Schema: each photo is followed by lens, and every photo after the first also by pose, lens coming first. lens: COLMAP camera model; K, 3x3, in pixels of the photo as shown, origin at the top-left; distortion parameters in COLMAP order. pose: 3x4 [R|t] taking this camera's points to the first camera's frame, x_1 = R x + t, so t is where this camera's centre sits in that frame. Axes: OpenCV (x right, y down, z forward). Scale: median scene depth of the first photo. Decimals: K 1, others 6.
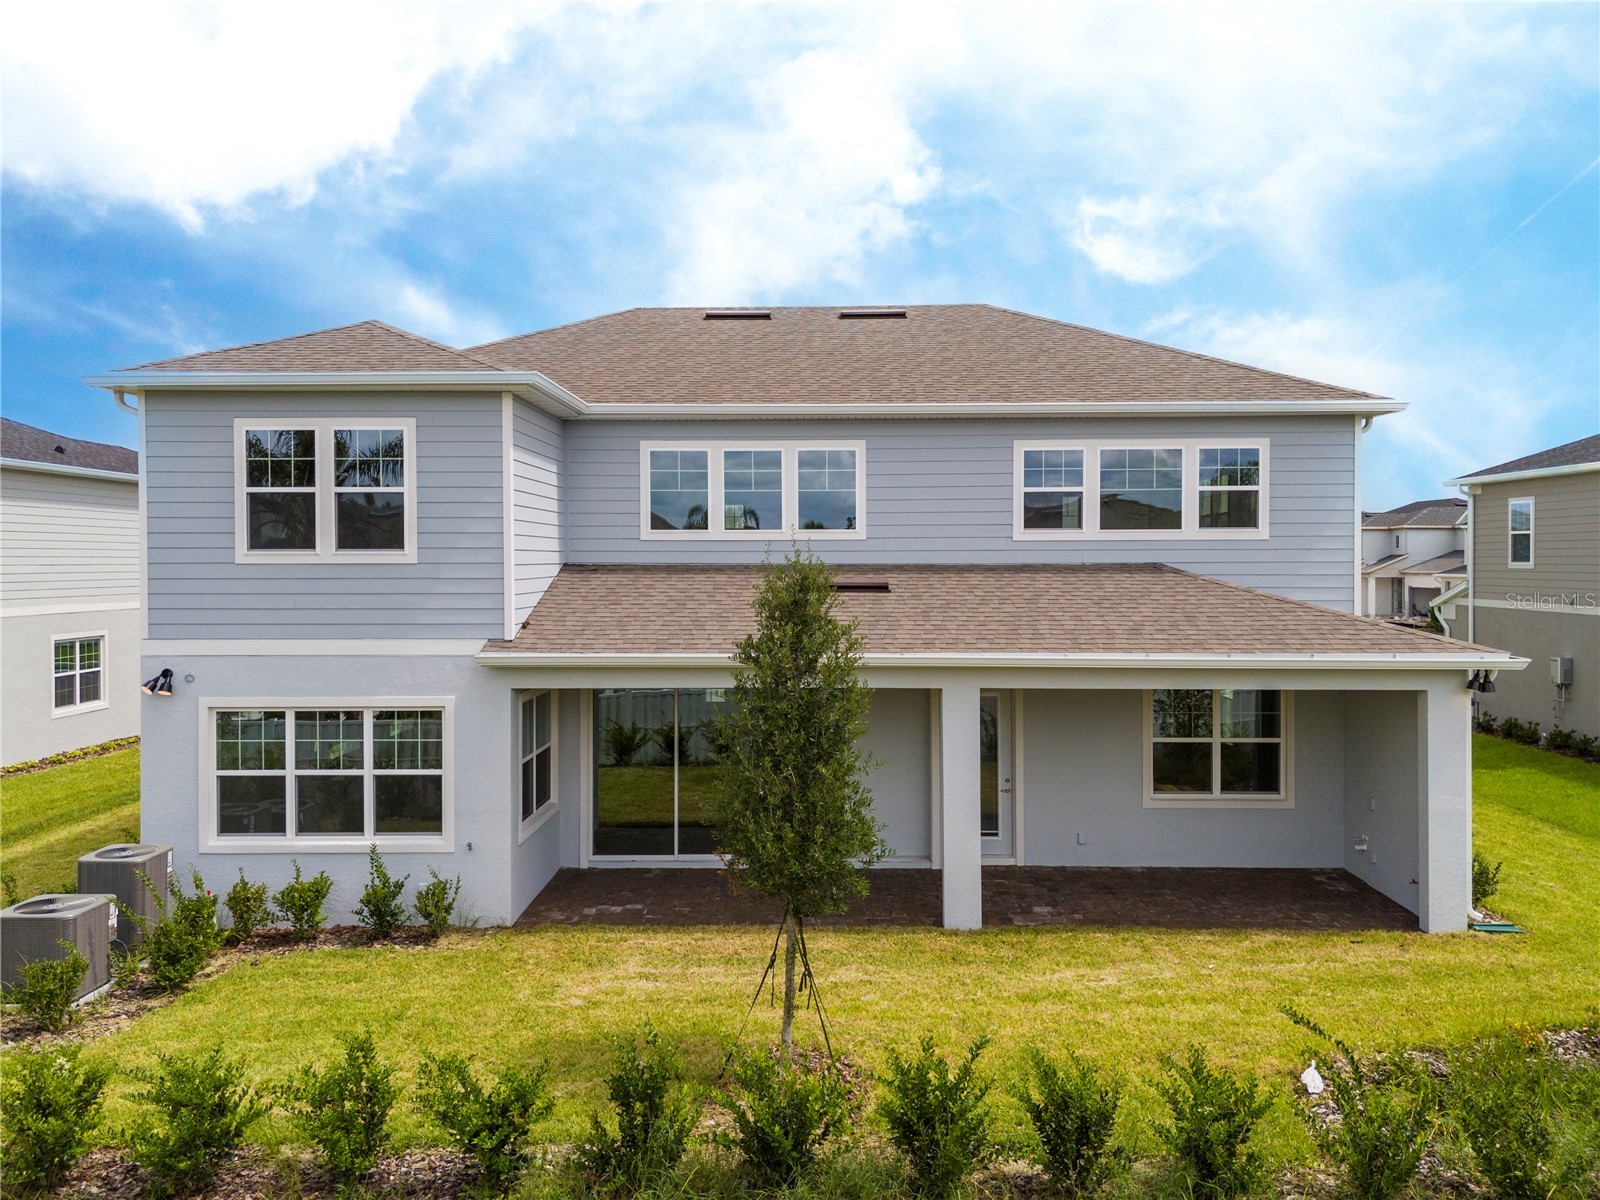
lens RADIAL K [[1205.4, 0, 804.6], [0, 1205.4, 576.1], [0, 0, 1]] dist [0.071487, -0.057579]
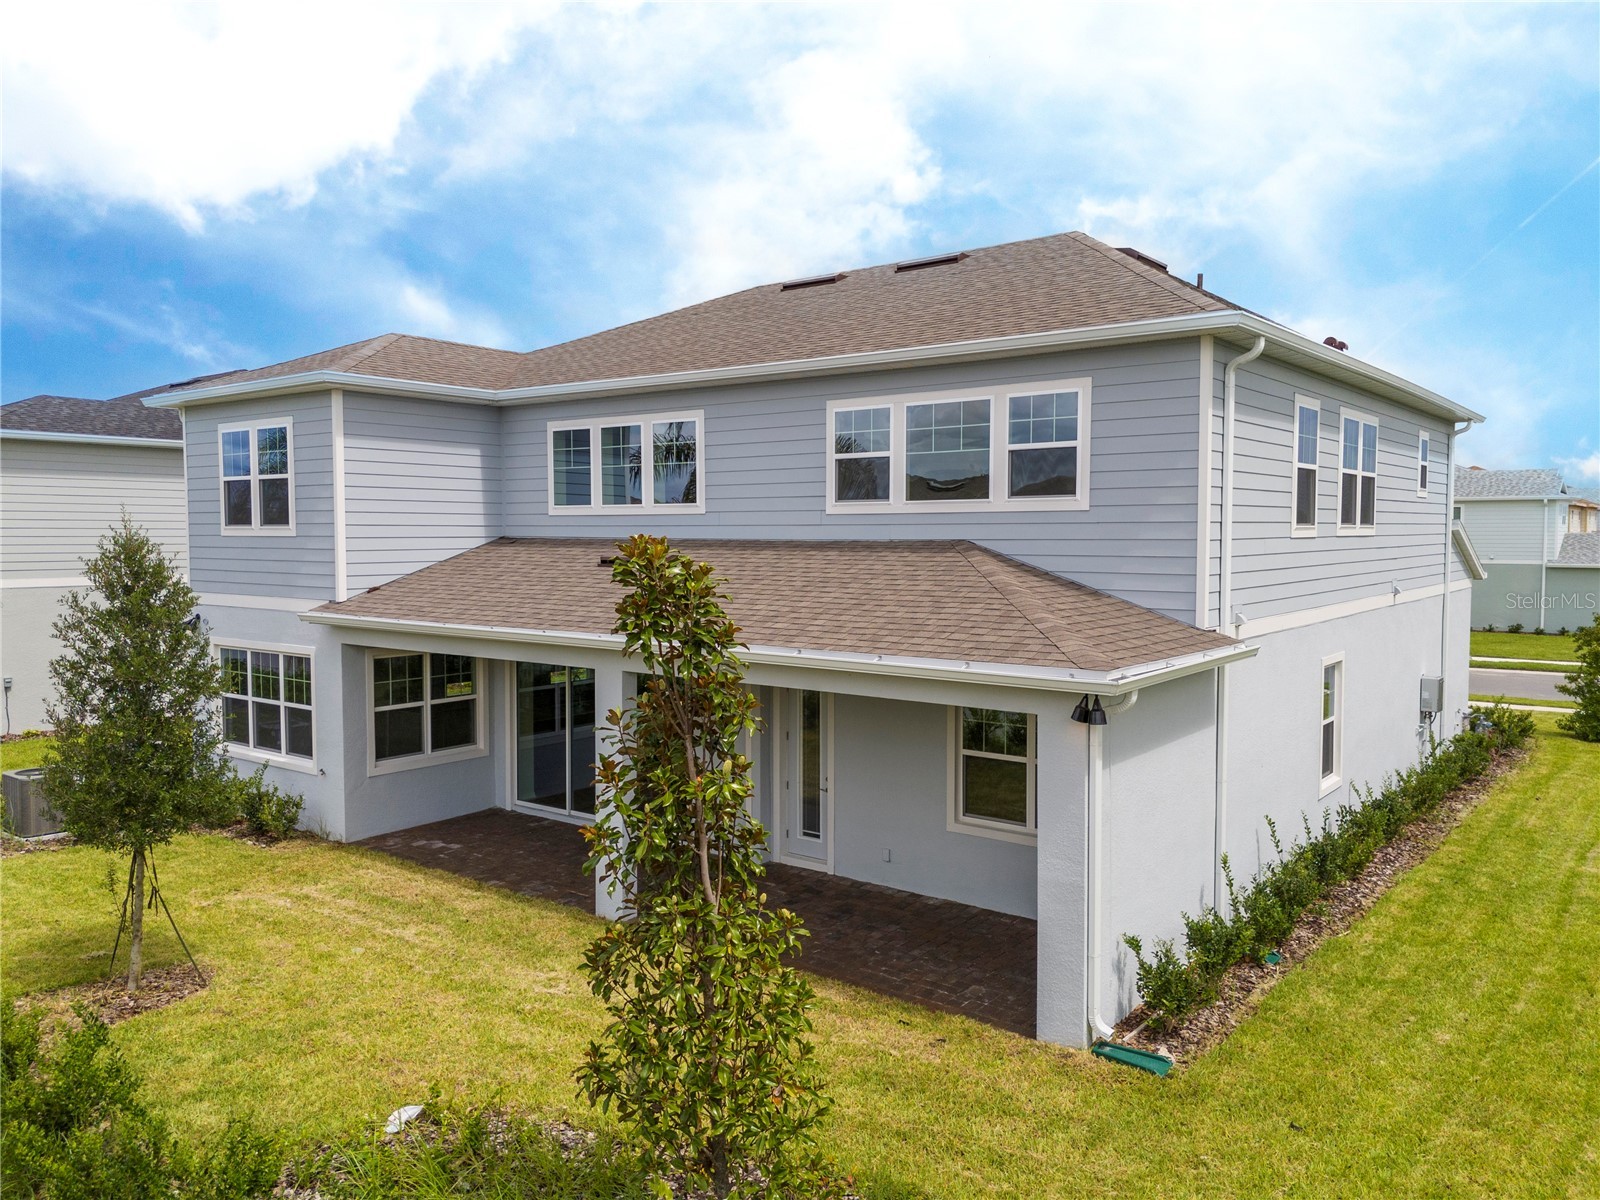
lens RADIAL K [[1188.1, 0, 804.6], [0, 1188.1, 602.8], [0, 0, 1]] dist [0.061551, -0.052740]
pose [[0.804996, 0.038001, -0.592062, 0.686101], [-0.009265, 0.998630, 0.051498, -0.008994], [0.593208, -0.035970, 0.804245, 0.283605]]
